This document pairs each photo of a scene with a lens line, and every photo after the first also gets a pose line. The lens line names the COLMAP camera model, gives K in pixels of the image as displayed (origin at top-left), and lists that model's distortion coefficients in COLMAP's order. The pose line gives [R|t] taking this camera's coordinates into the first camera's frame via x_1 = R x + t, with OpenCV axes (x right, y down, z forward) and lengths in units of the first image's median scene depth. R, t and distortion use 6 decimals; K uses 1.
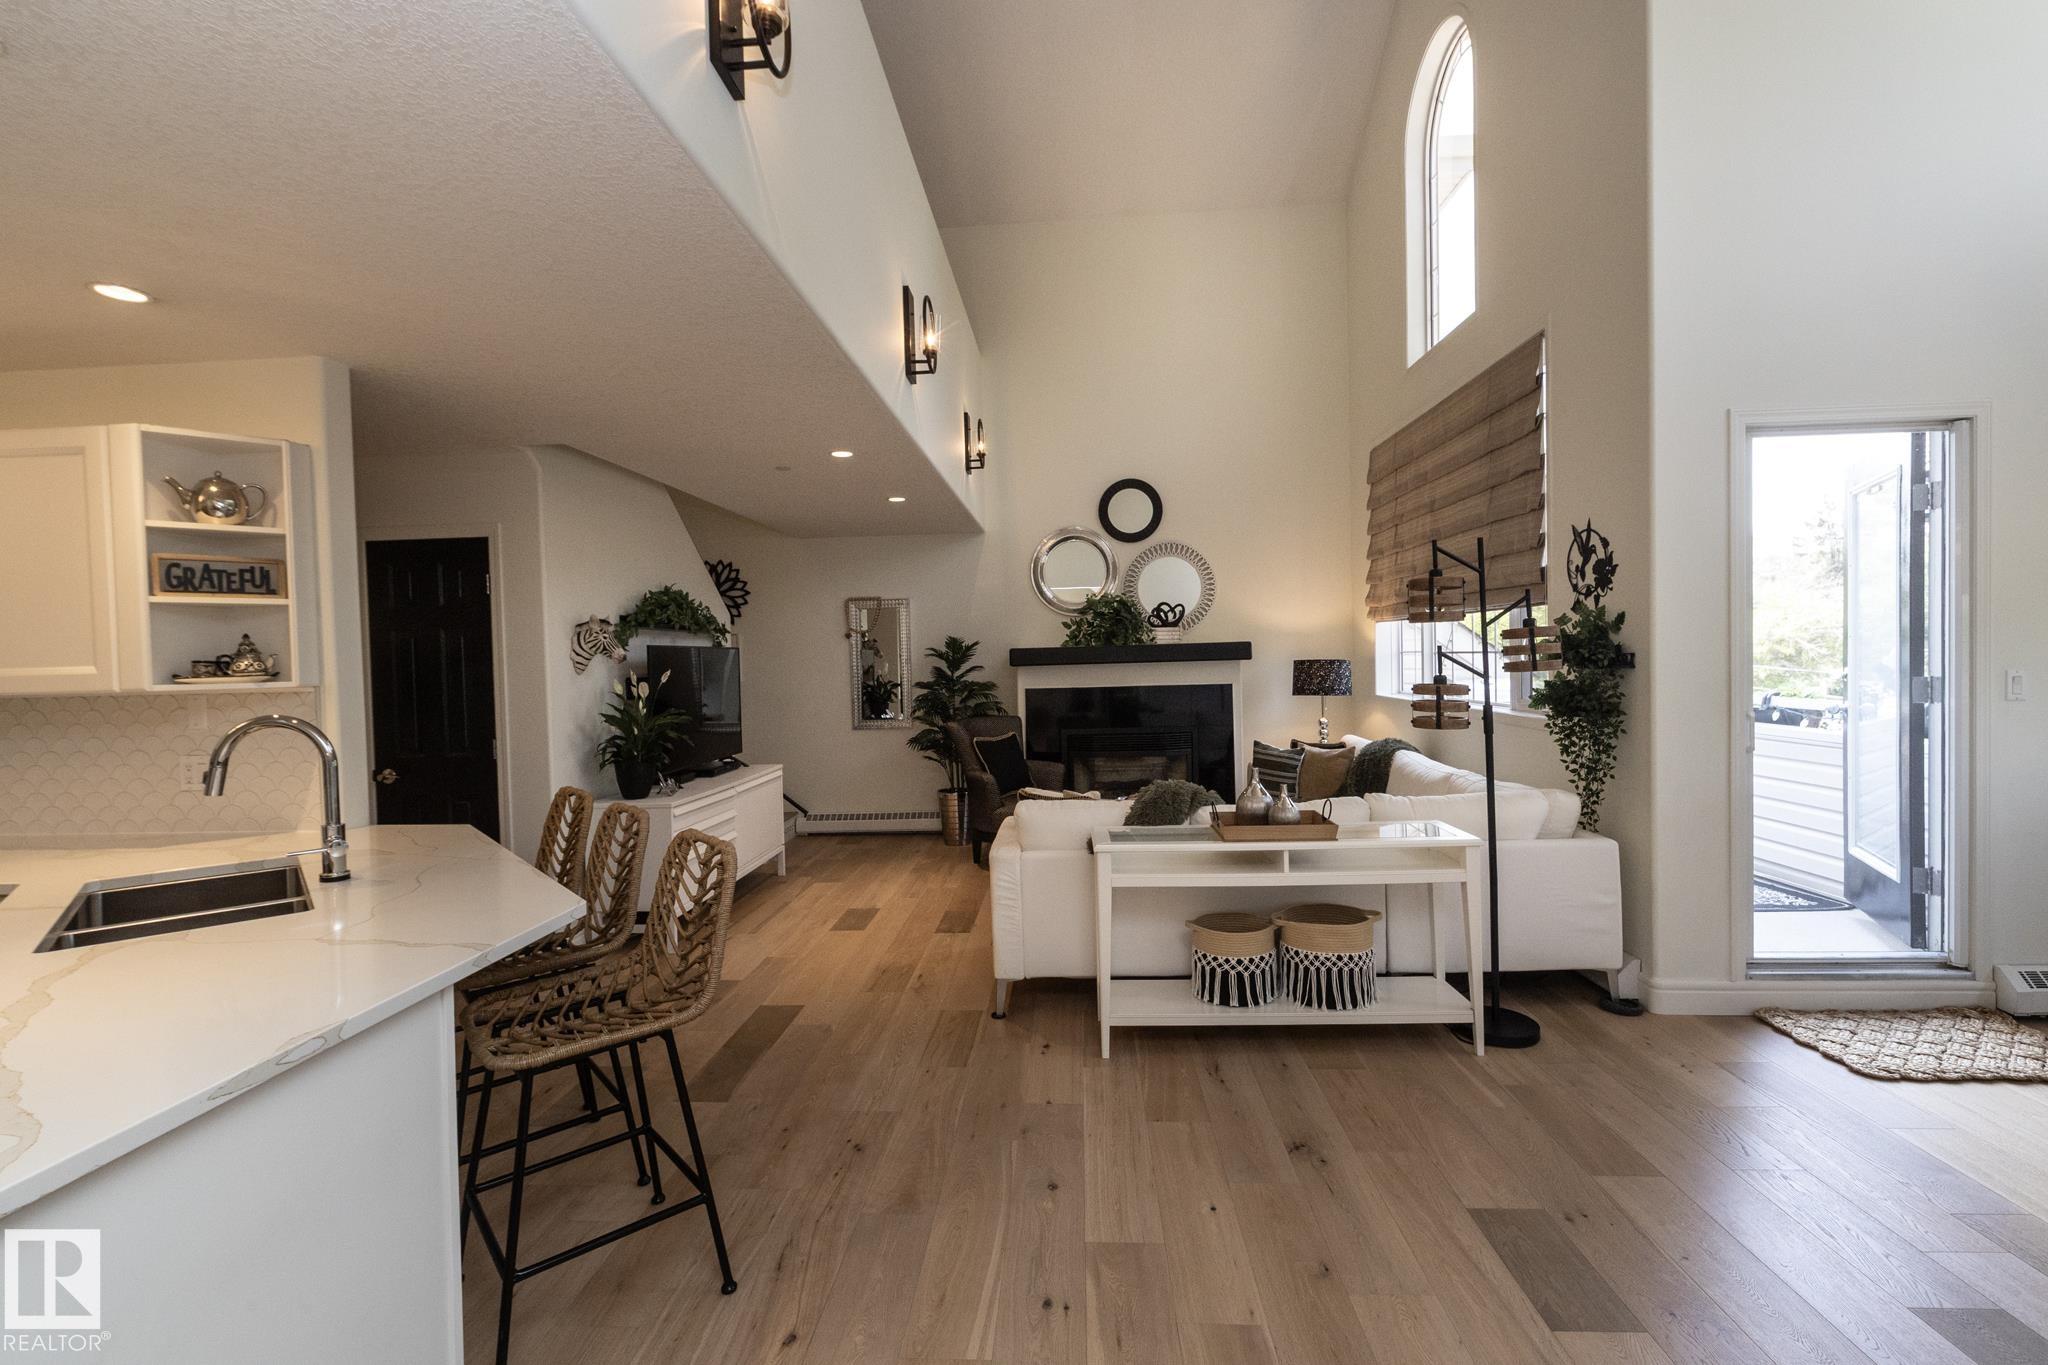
lens RADIAL K [[883.1, 0, 1024.0], [0, 883.1, 682.5], [0, 0, 1]] dist [-0.003788, 0.000185]
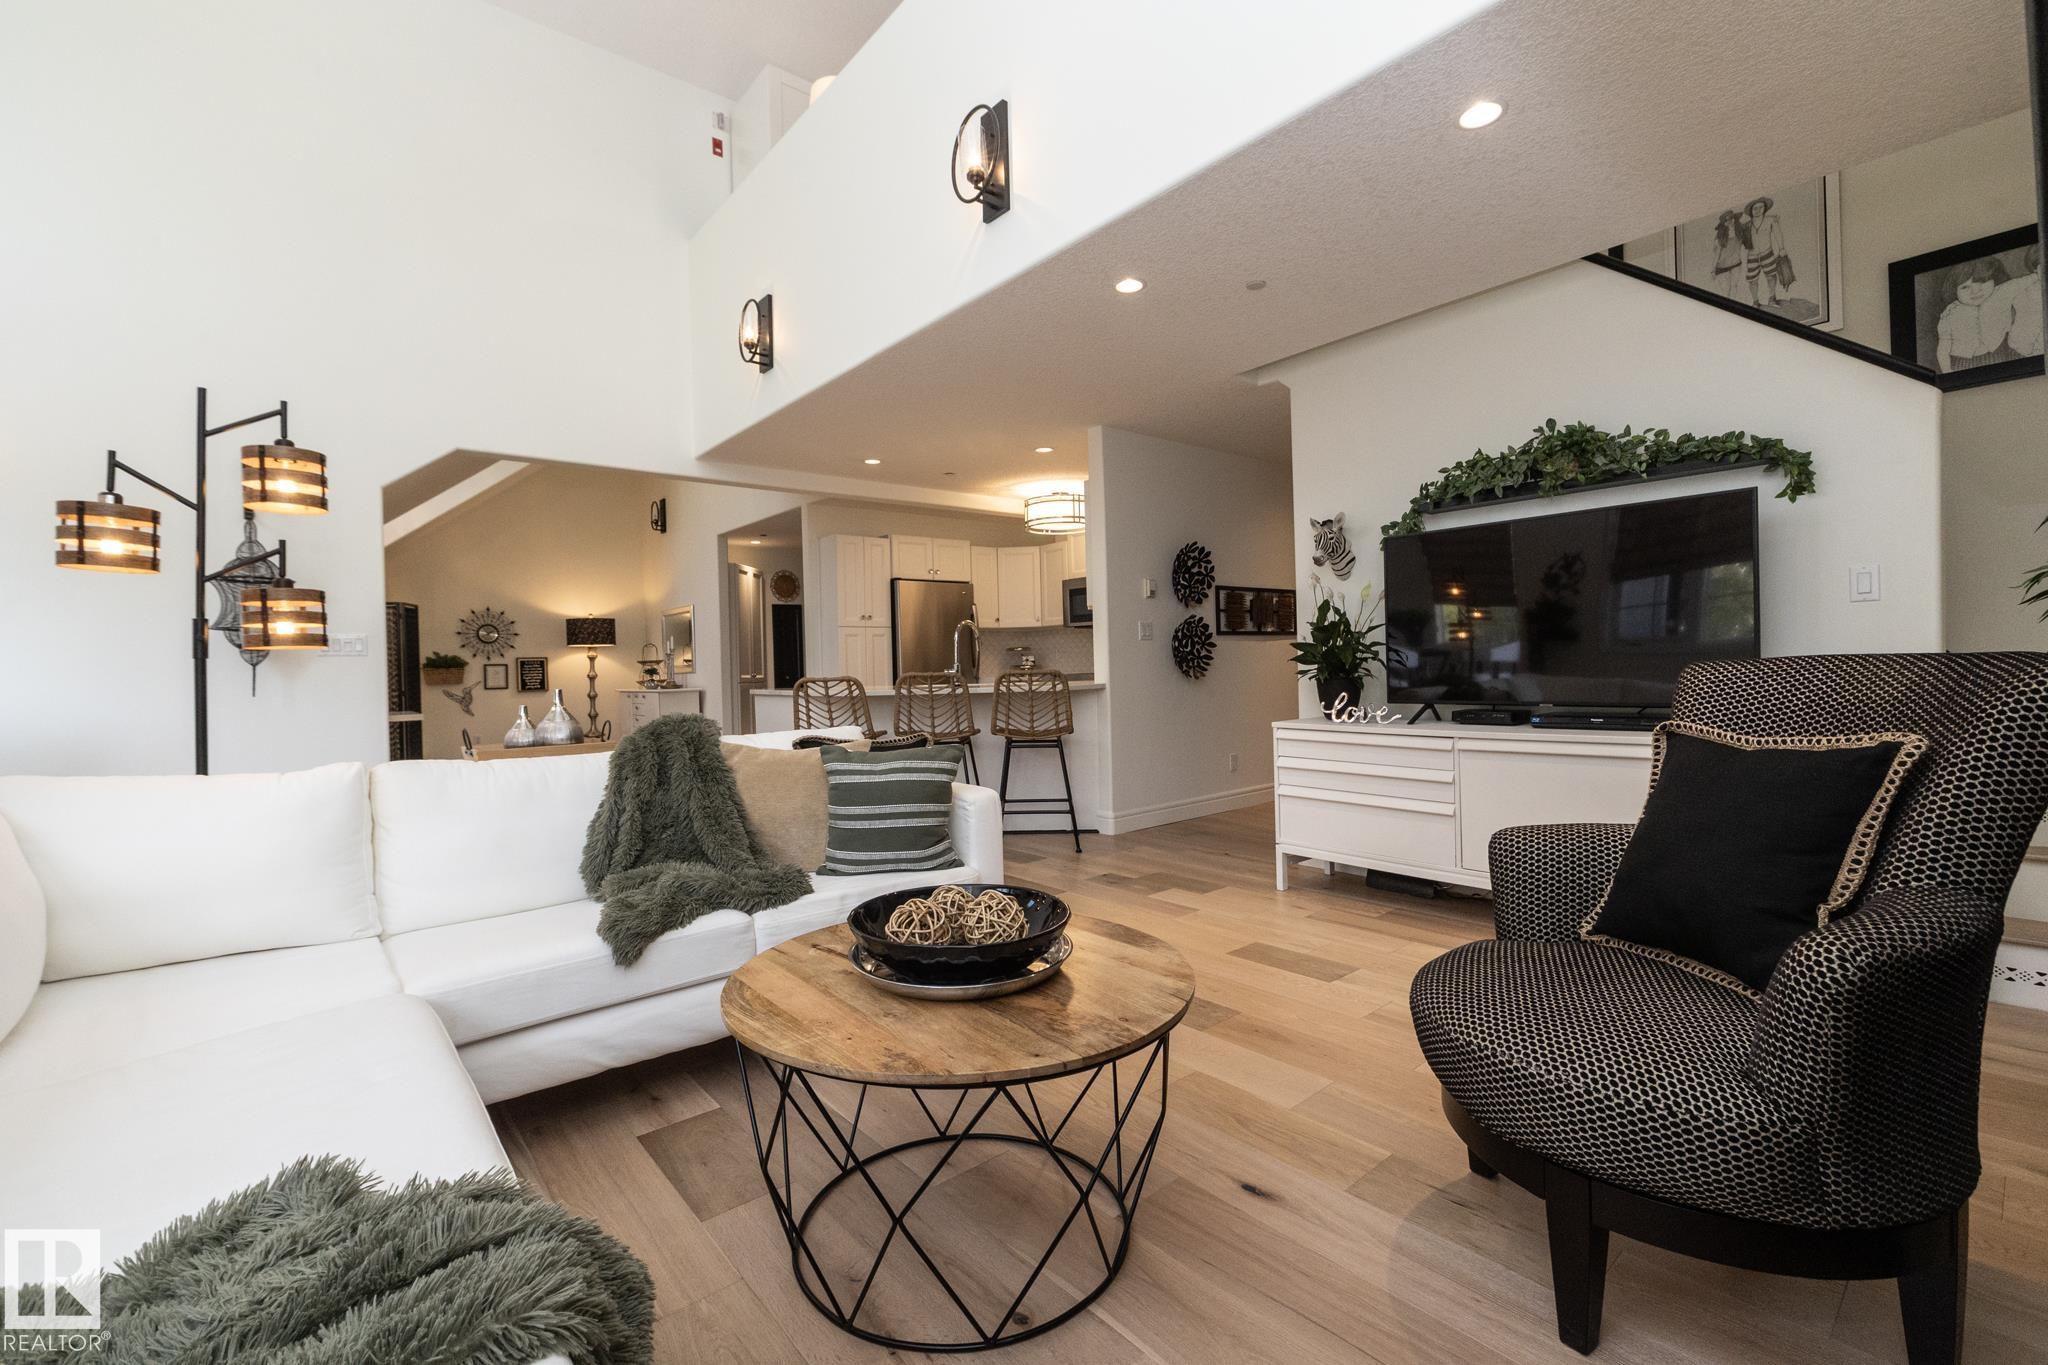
lens RADIAL K [[874.1, 0, 1020.0], [0, 874.1, 681.2], [0, 0, 1]] dist [-0.001271, -0.000237]
pose [[-0.730055, 0.054687, -0.681197, 0.394112], [0.026447, 0.998307, 0.051802, 0.042109], [0.682877, 0.019803, -0.730265, 1.473377]]
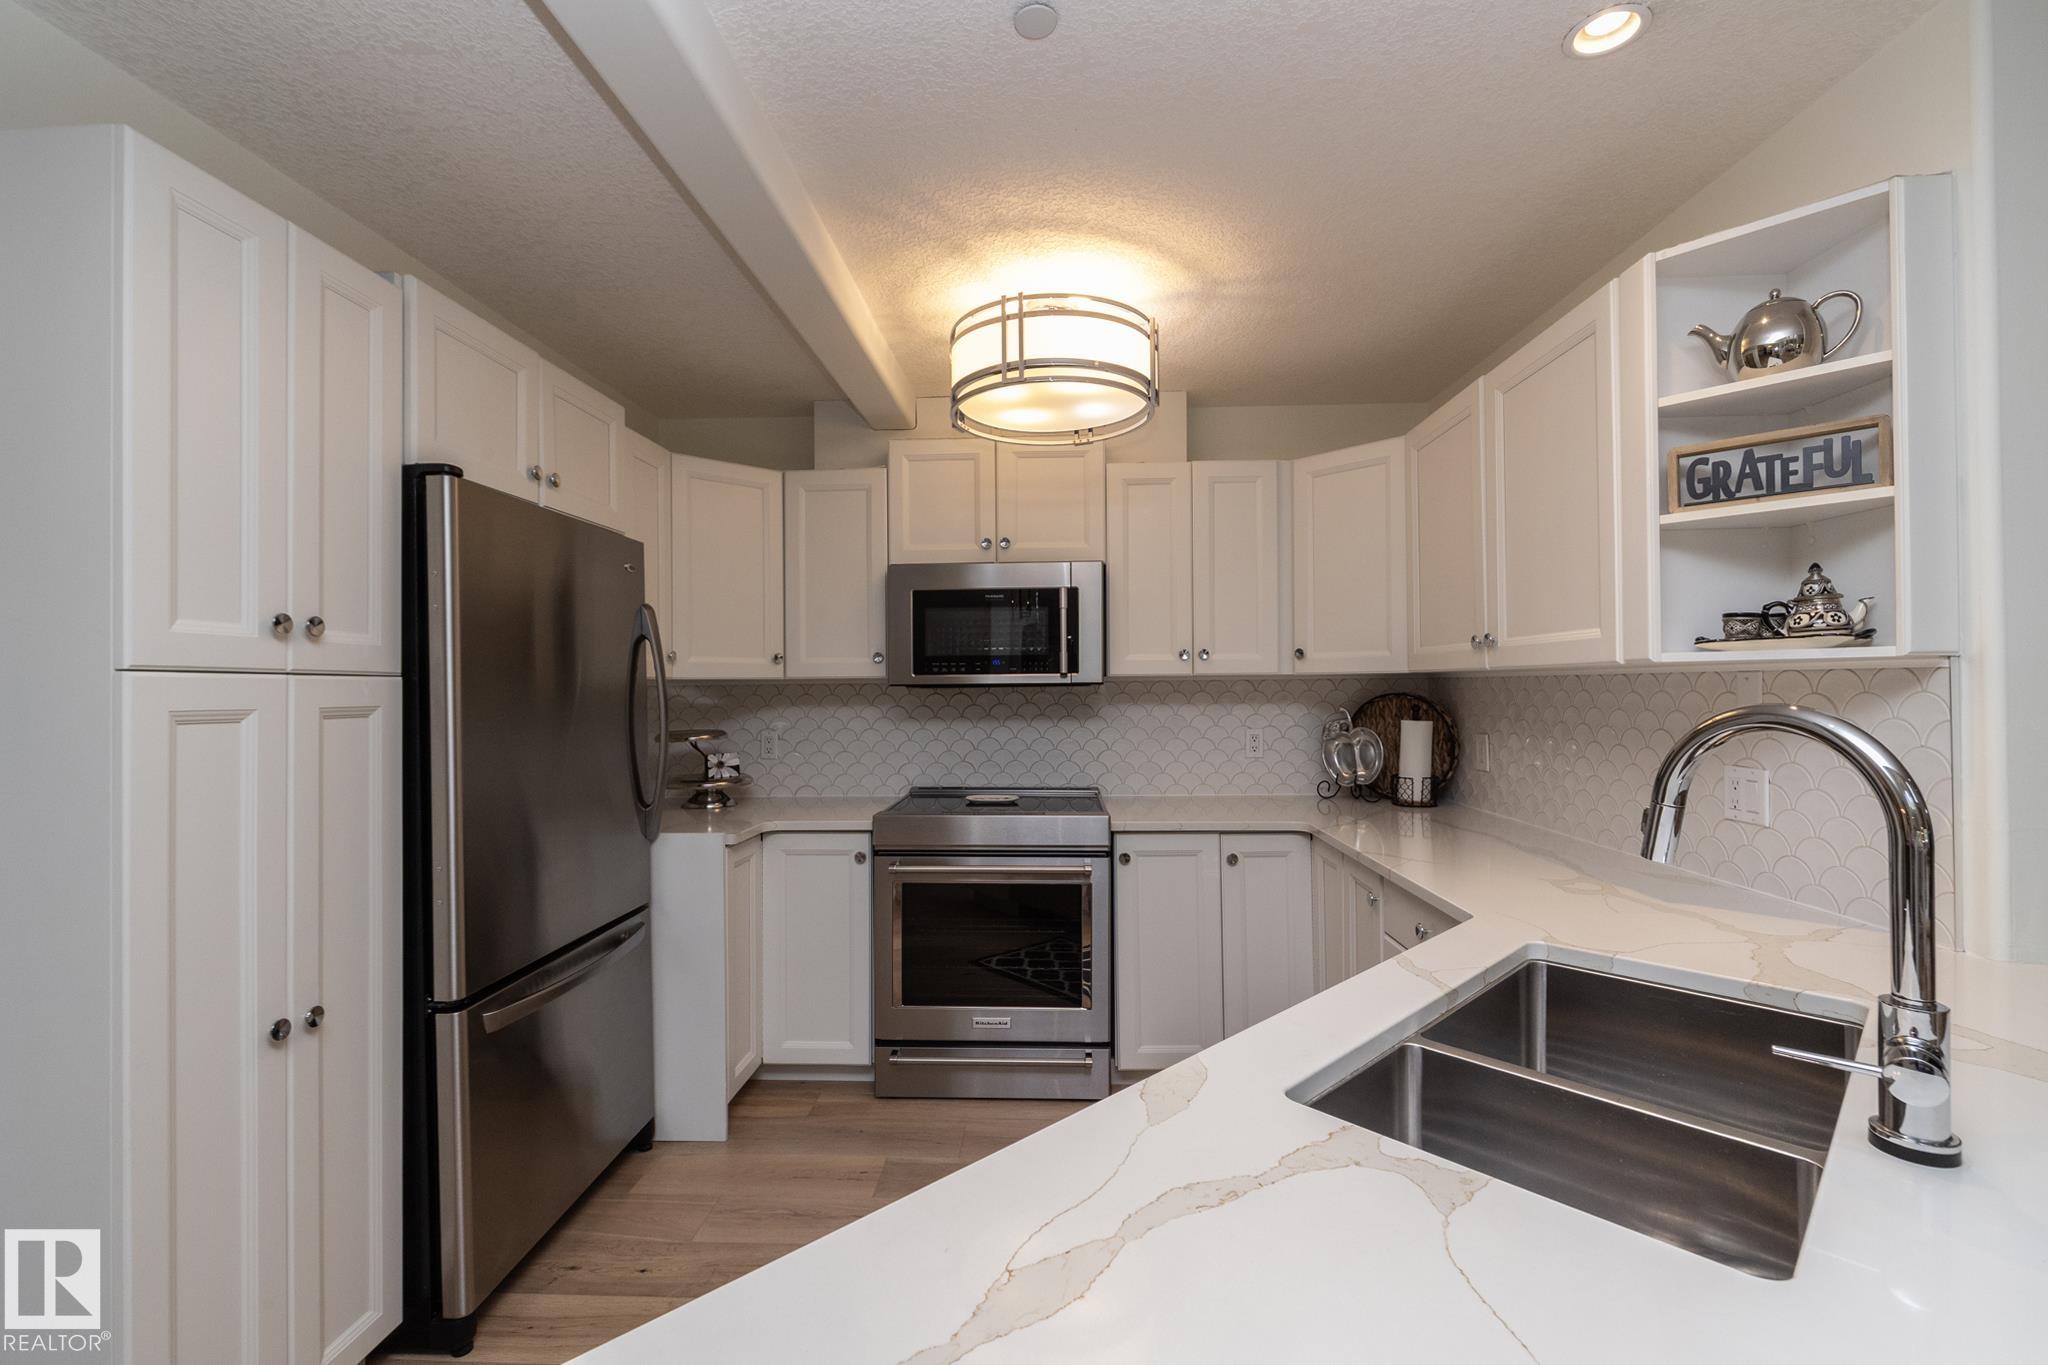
lens RADIAL K [[870.9, 0, 1024.0], [0, 870.9, 682.5], [0, 0, 1]] dist [-0.000432, -0.000476]
pose [[0.014916, 0.017639, -0.999733, -0.209861], [-0.013398, 0.999758, 0.017440, 0.011398], [0.999799, 0.013135, 0.015149, 0.306263]]
